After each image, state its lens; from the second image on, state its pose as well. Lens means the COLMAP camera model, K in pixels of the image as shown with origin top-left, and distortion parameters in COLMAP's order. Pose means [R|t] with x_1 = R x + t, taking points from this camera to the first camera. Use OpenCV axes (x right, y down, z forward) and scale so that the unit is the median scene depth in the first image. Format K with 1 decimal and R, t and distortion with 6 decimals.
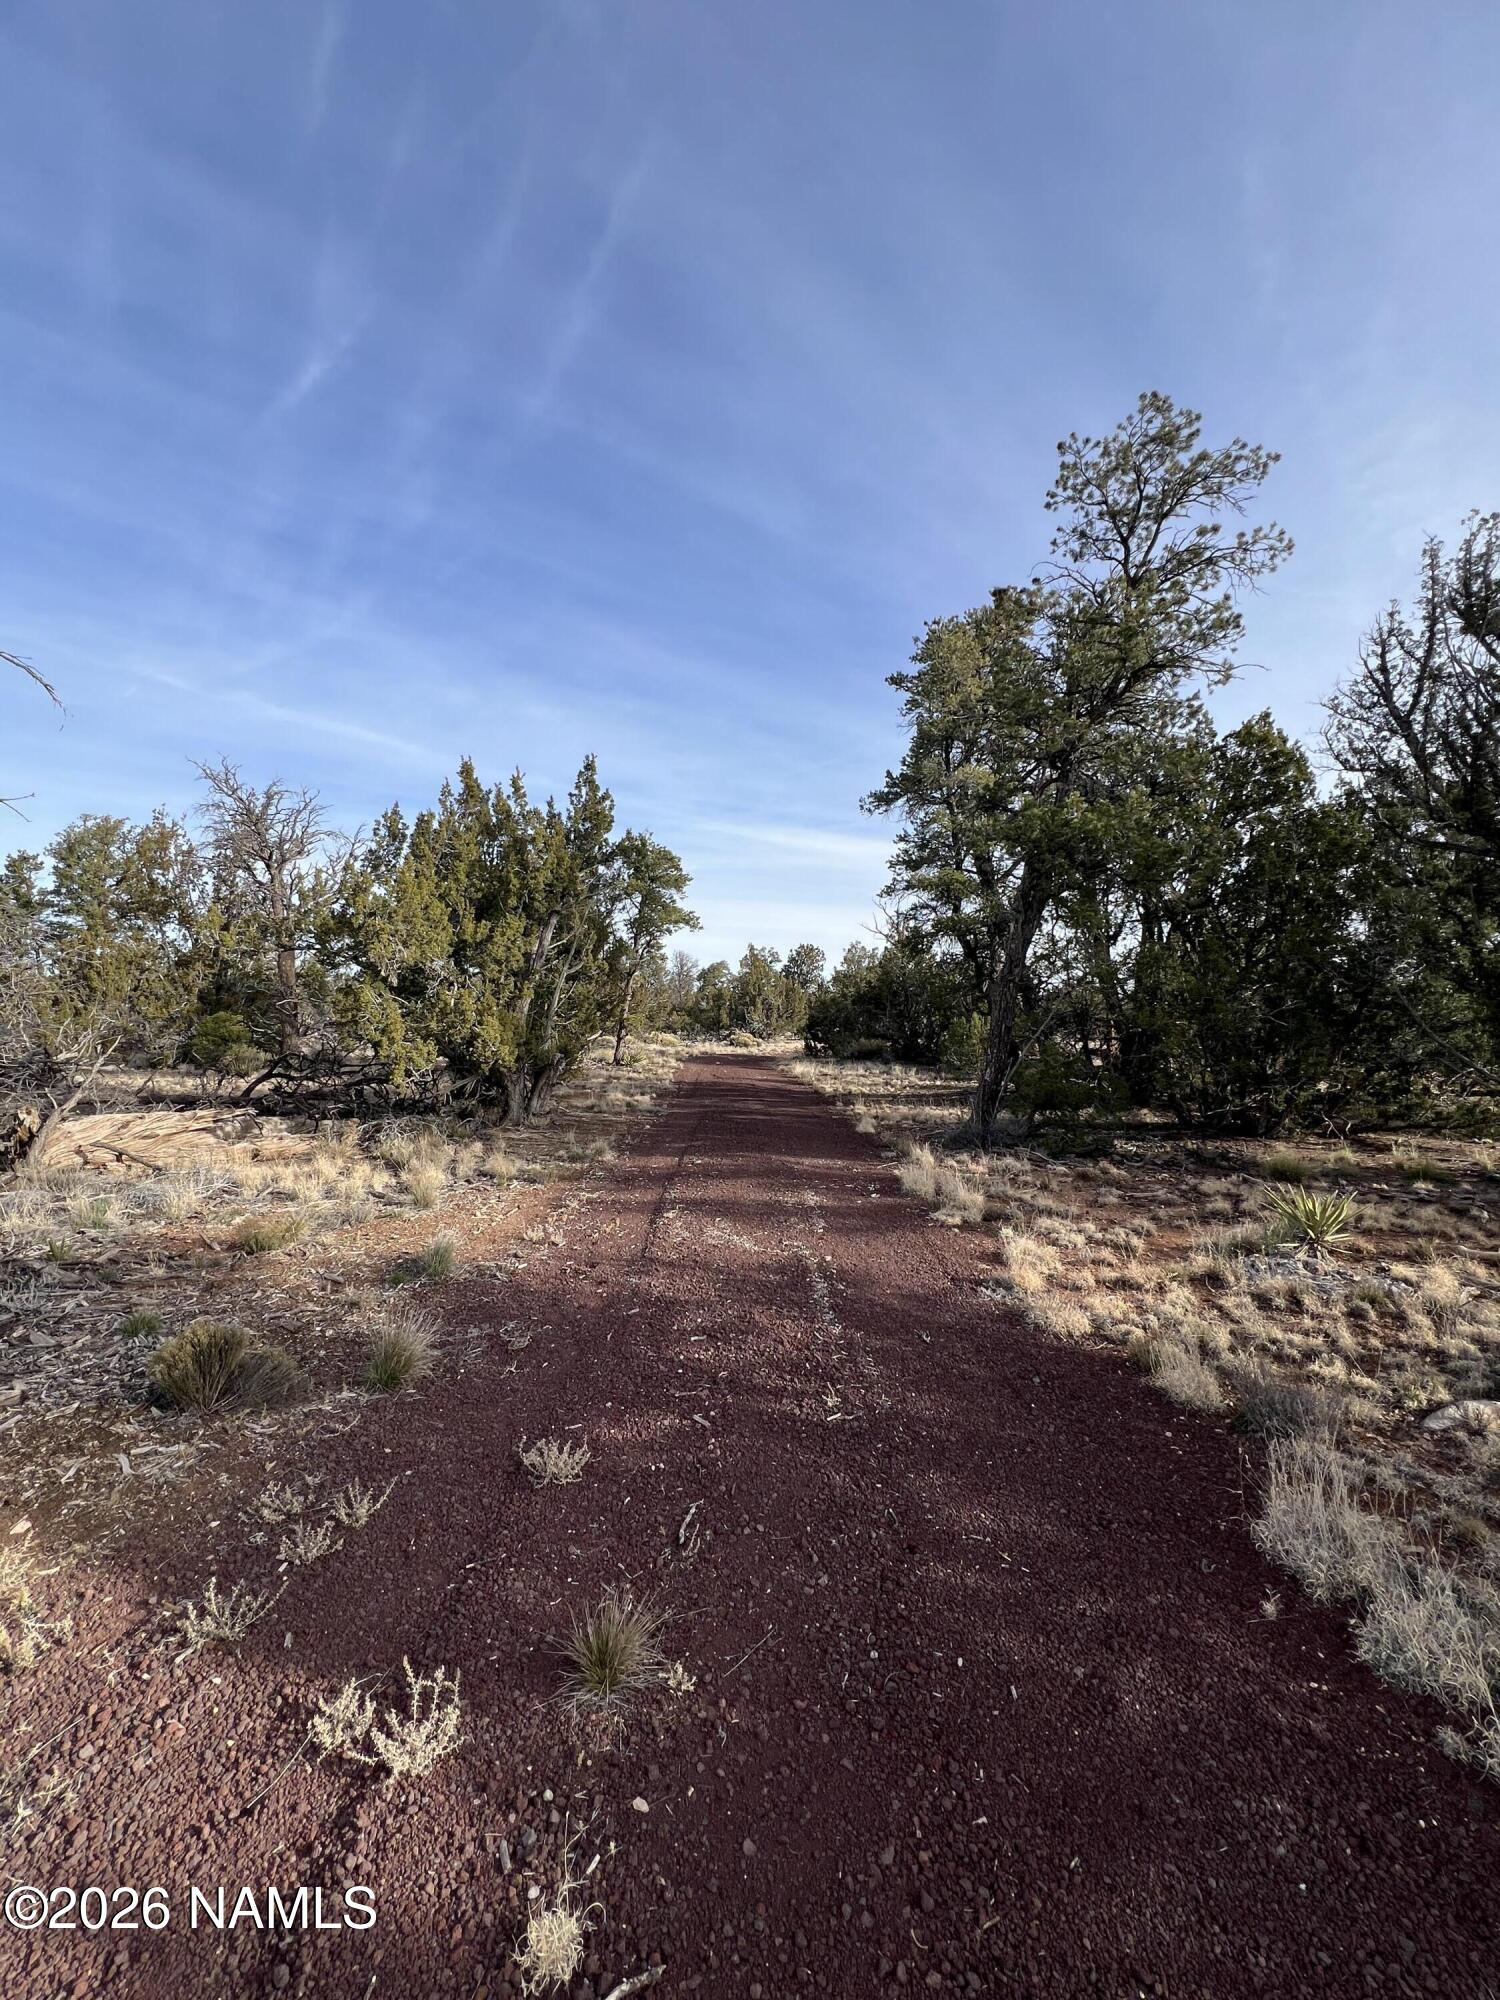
lens RADIAL K [[801.4, 0, 750.0], [0, 801.4, 1000.0], [0, 0, 1]] dist [-0.000094, 0.000004]
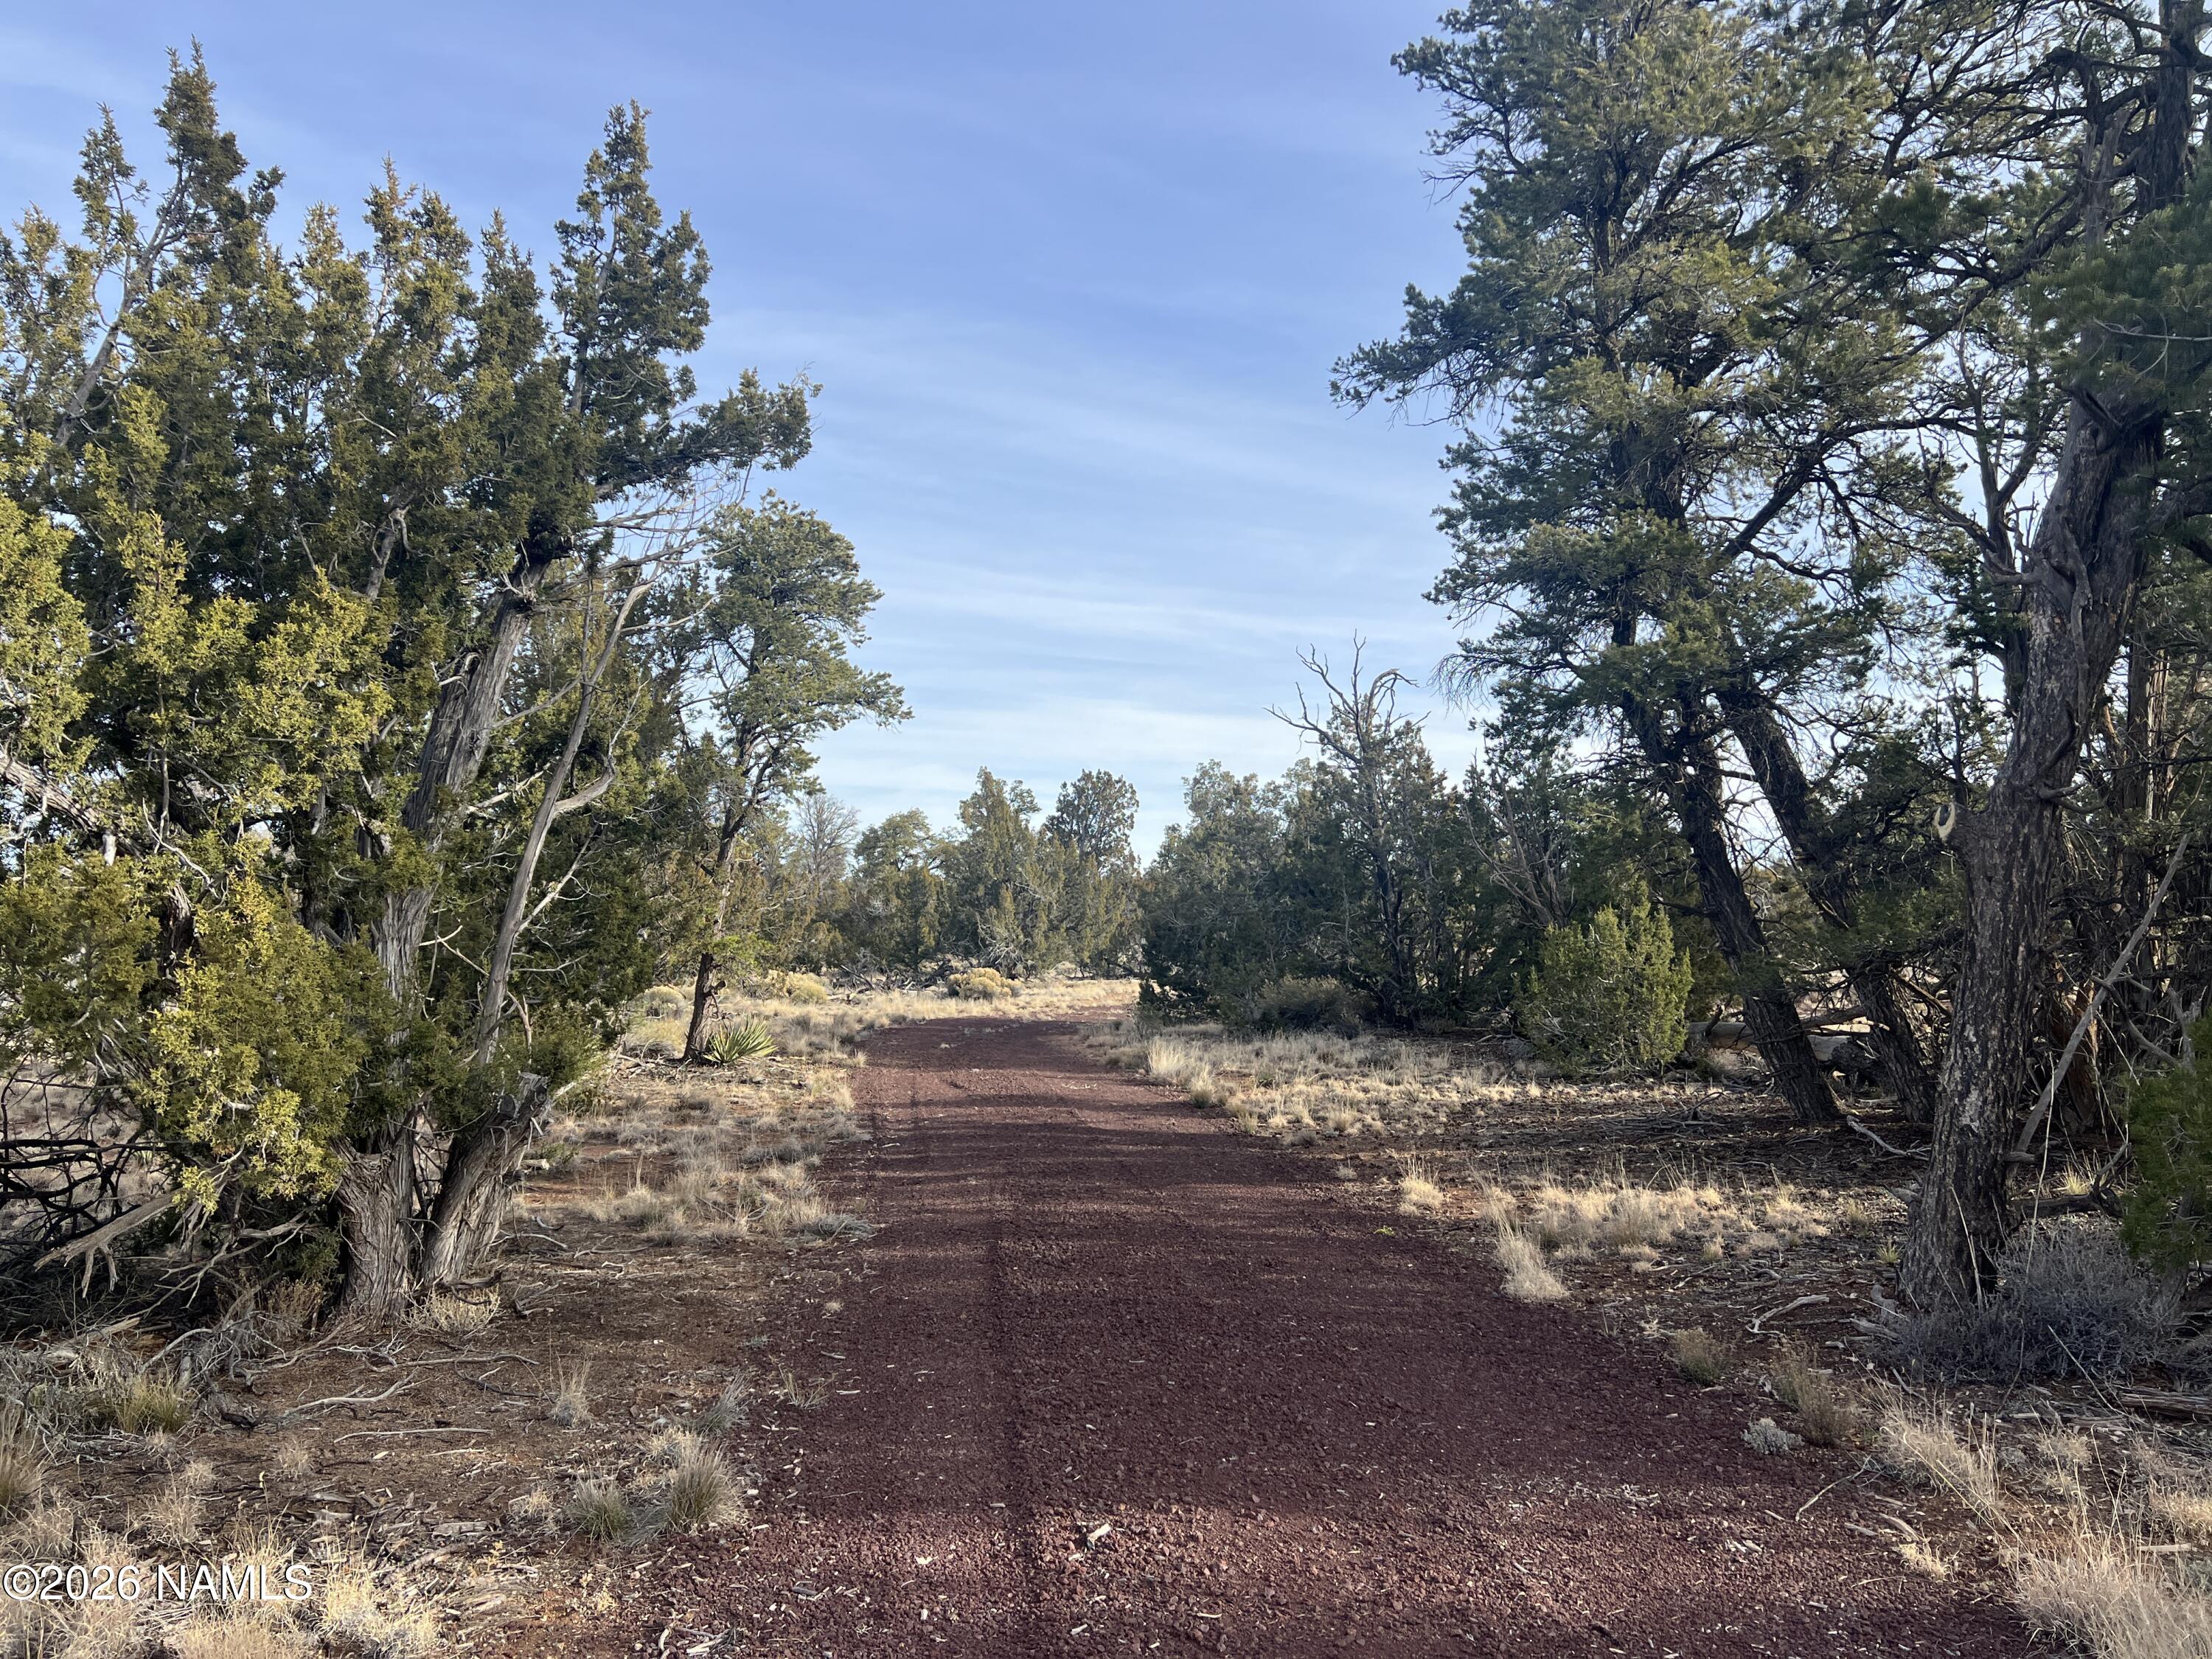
lens RADIAL K [[1691.1, 0, 1147.3], [0, 1691.1, 820.5], [0, 0, 1]] dist [0.073161, -0.092625]
pose [[0.994240, -0.017451, 0.105745, -0.032328], [0.021921, 0.998908, -0.041261, 0.001428], [-0.104910, 0.043342, 0.993537, 0.144477]]
